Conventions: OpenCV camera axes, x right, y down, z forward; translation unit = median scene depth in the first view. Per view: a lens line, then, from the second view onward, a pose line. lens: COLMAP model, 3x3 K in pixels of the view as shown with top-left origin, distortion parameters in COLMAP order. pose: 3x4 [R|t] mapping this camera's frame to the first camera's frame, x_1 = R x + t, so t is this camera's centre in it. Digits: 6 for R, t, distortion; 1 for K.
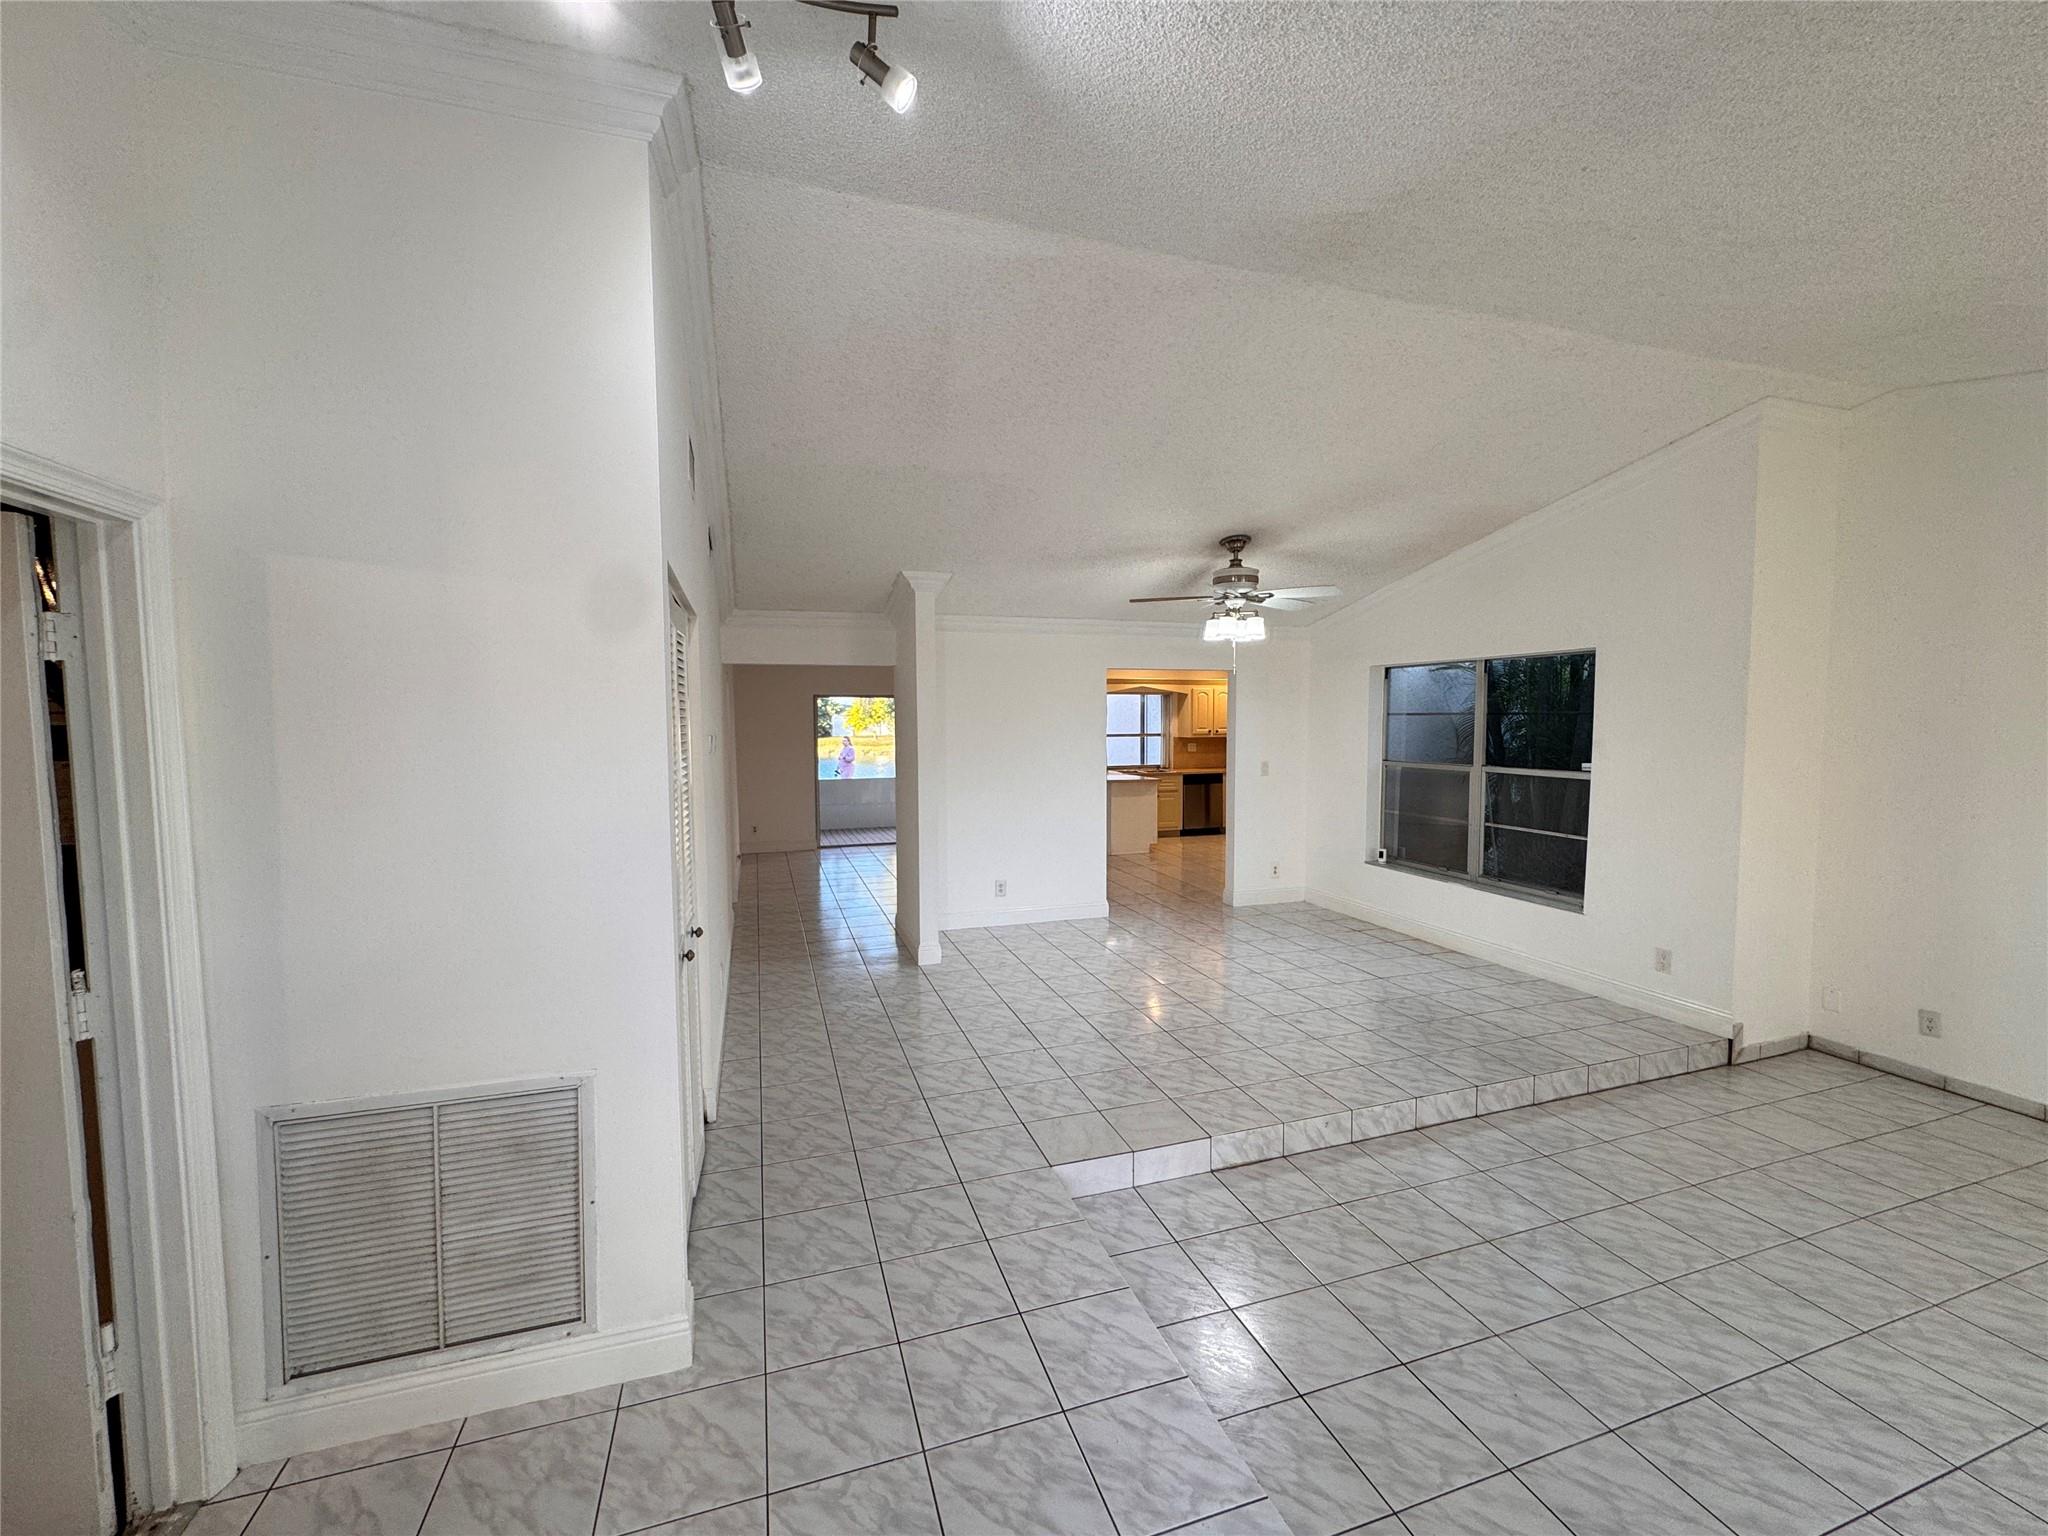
lens RADIAL K [[817.2, 0, 1023.1], [0, 817.2, 769.3], [0, 0, 1]] dist [-0.002537, -0.000068]
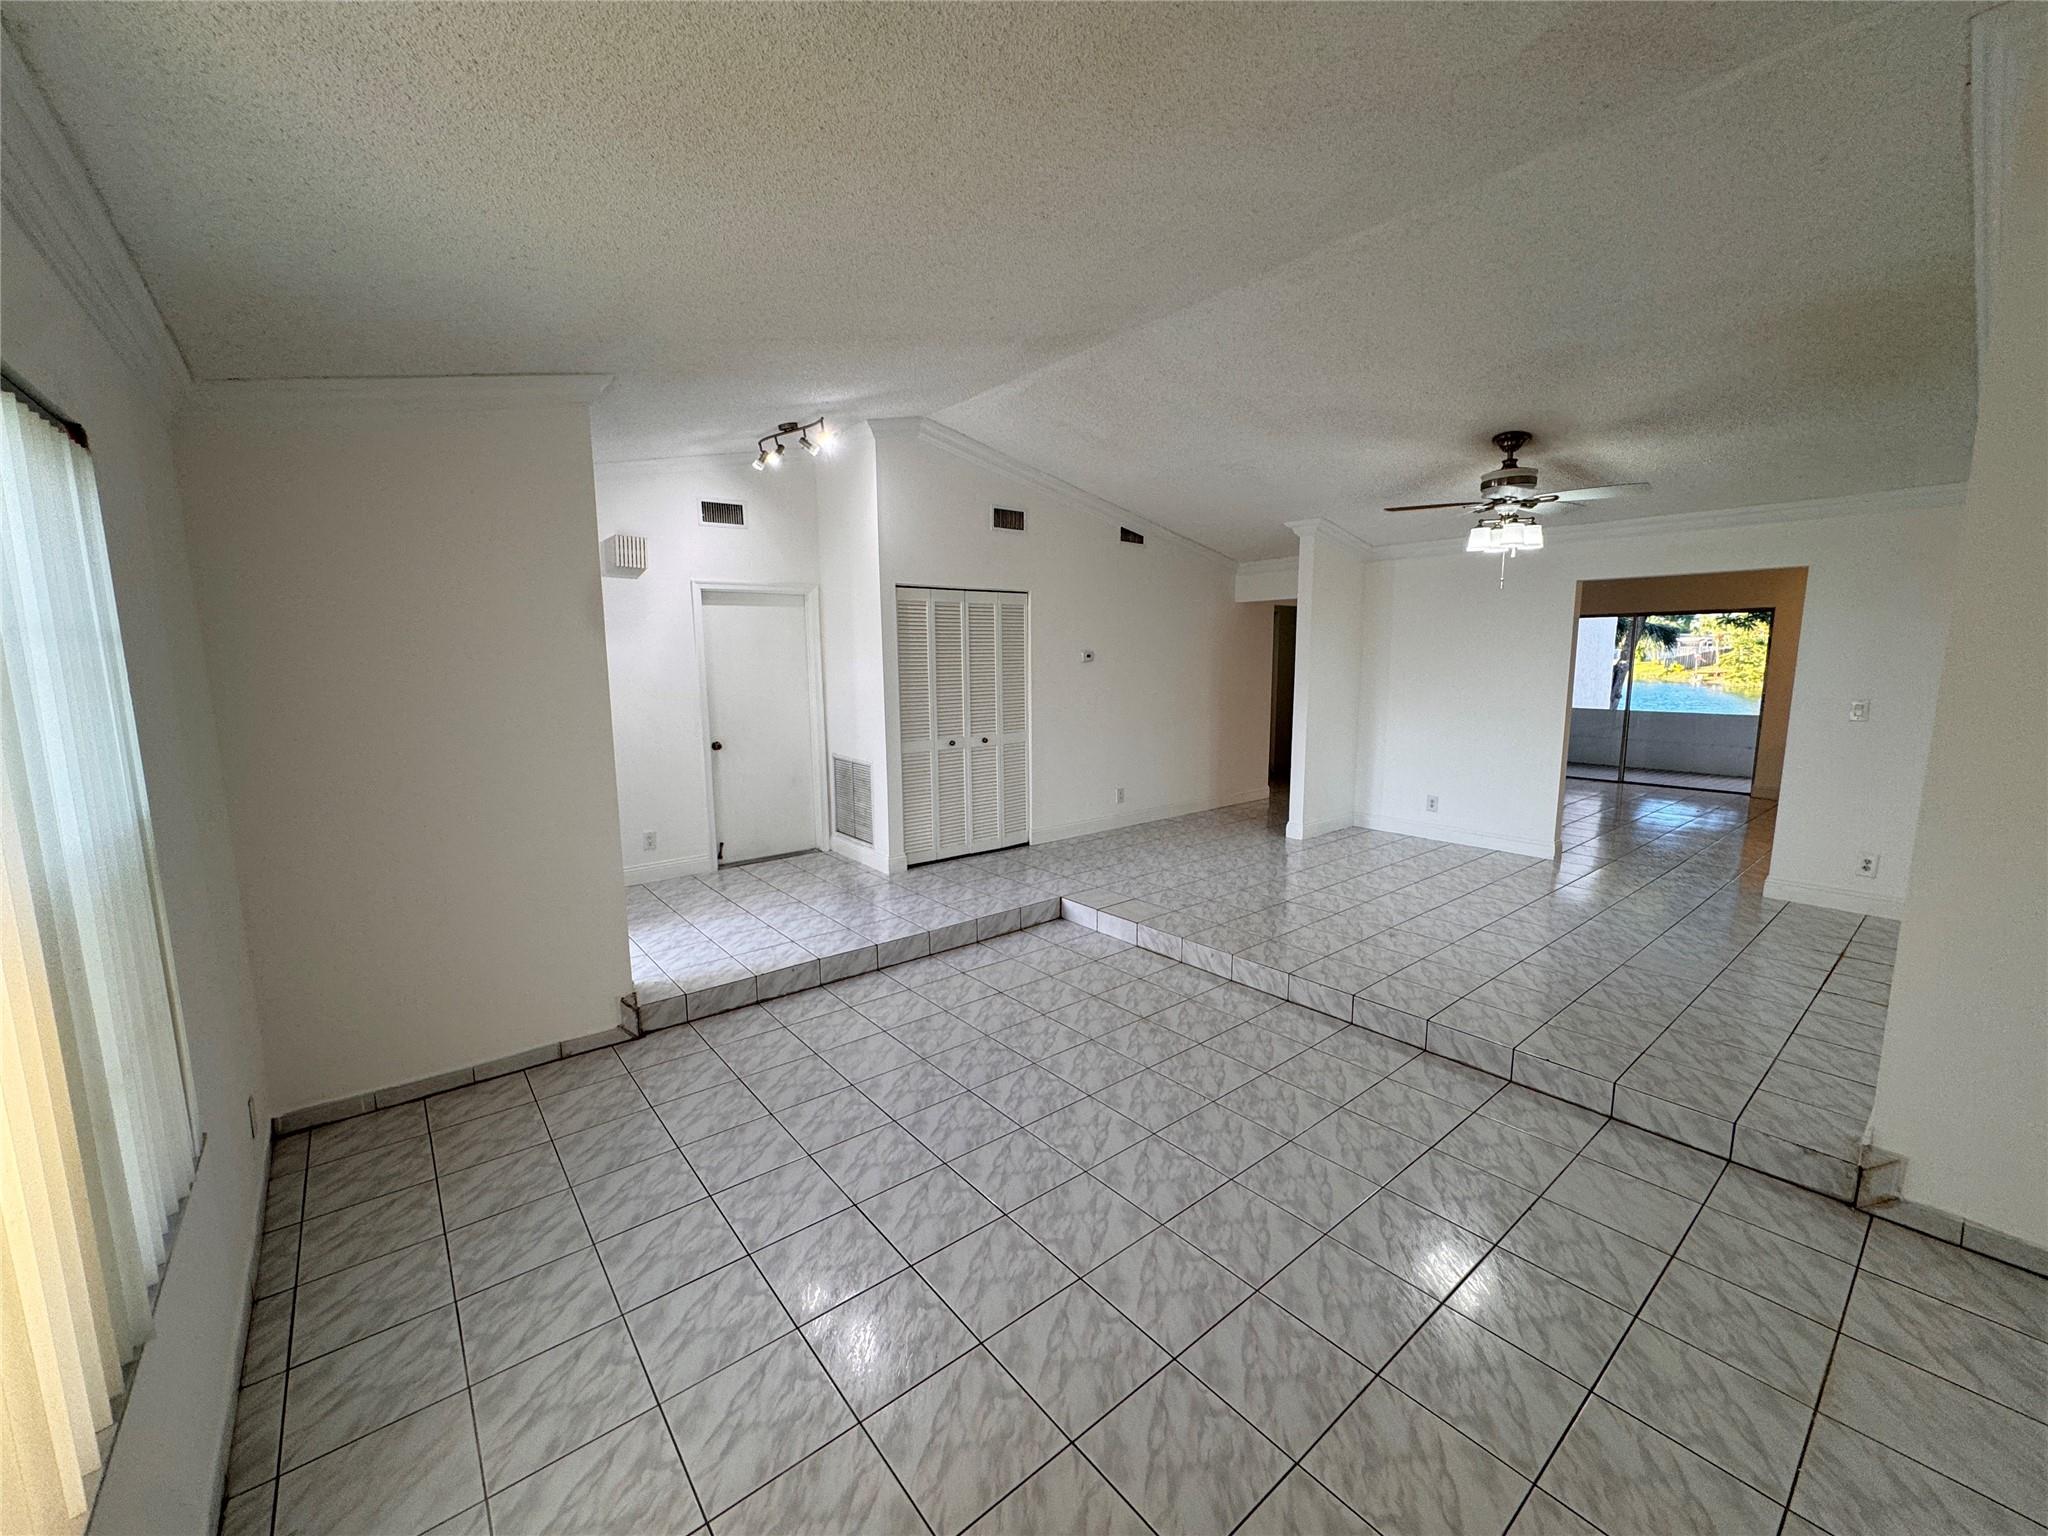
lens RADIAL K [[817.2, 0, 1023.1], [0, 817.2, 769.3], [0, 0, 1]] dist [-0.002537, -0.000068]
pose [[0.361918, 0.135782, -0.922268, 0.936388], [-0.052377, 0.990734, 0.125308, -0.001679], [0.930737, 0.002955, 0.365677, 0.164857]]
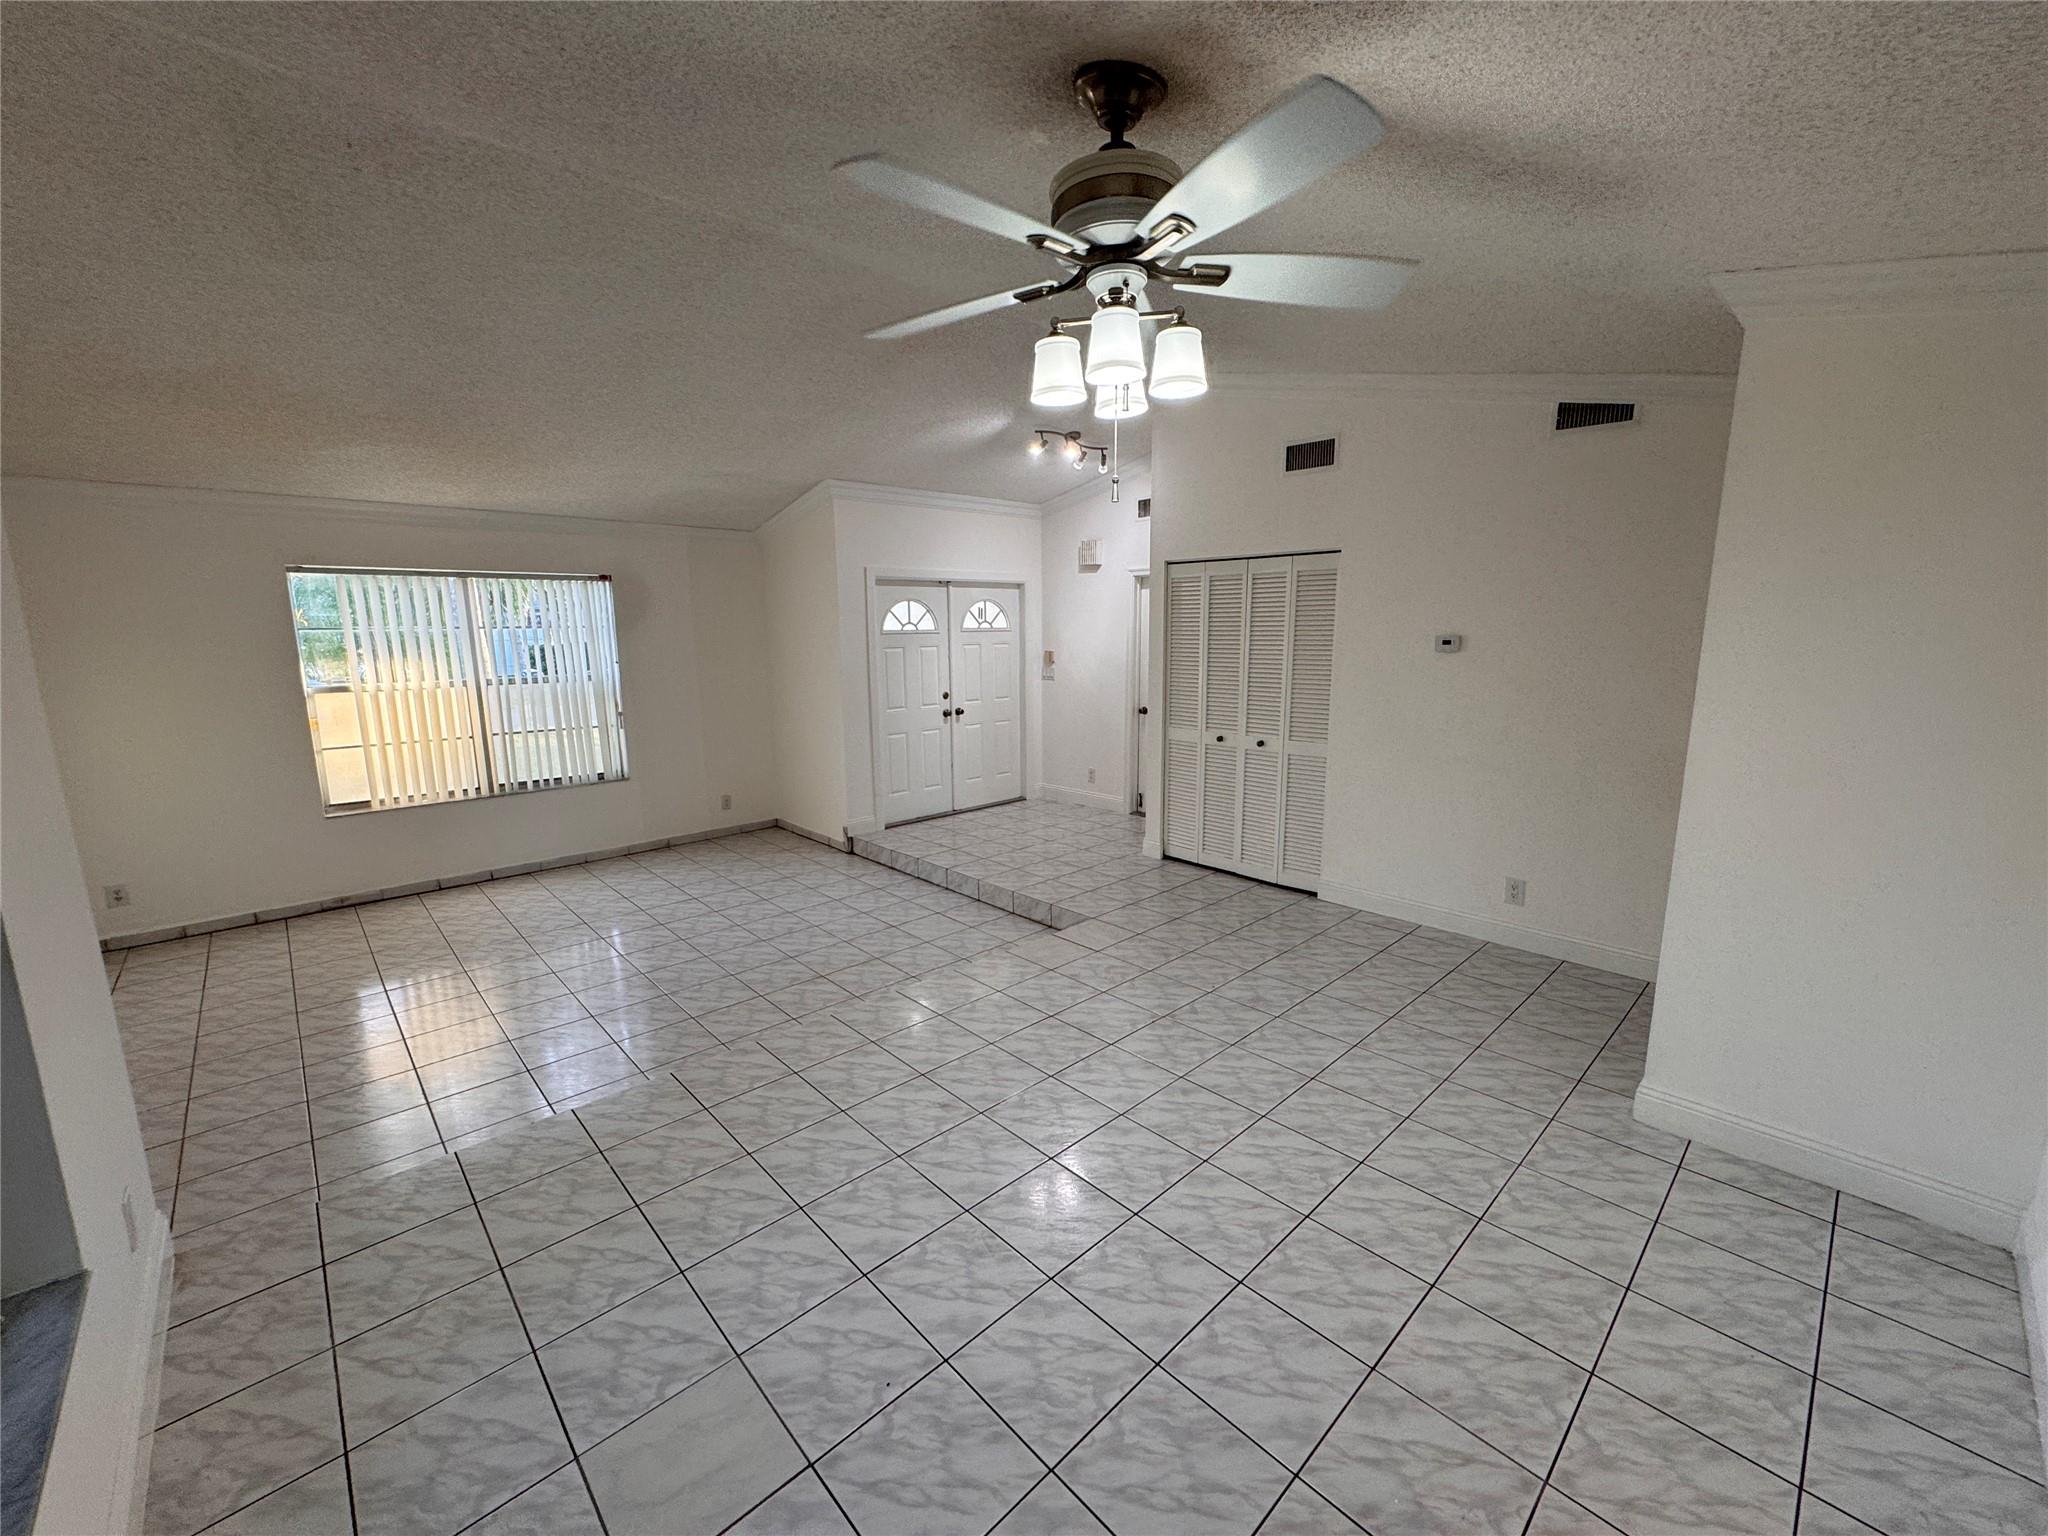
lens RADIAL K [[820.1, 0, 1023.2], [0, 820.1, 766.3], [0, 0, 1]] dist [-0.001263, 0.000167]
pose [[-0.905052, 0.086824, -0.416345, 0.454149], [-0.012124, 0.973275, 0.229321, -0.085974], [0.425129, 0.212595, -0.879812, 1.322131]]
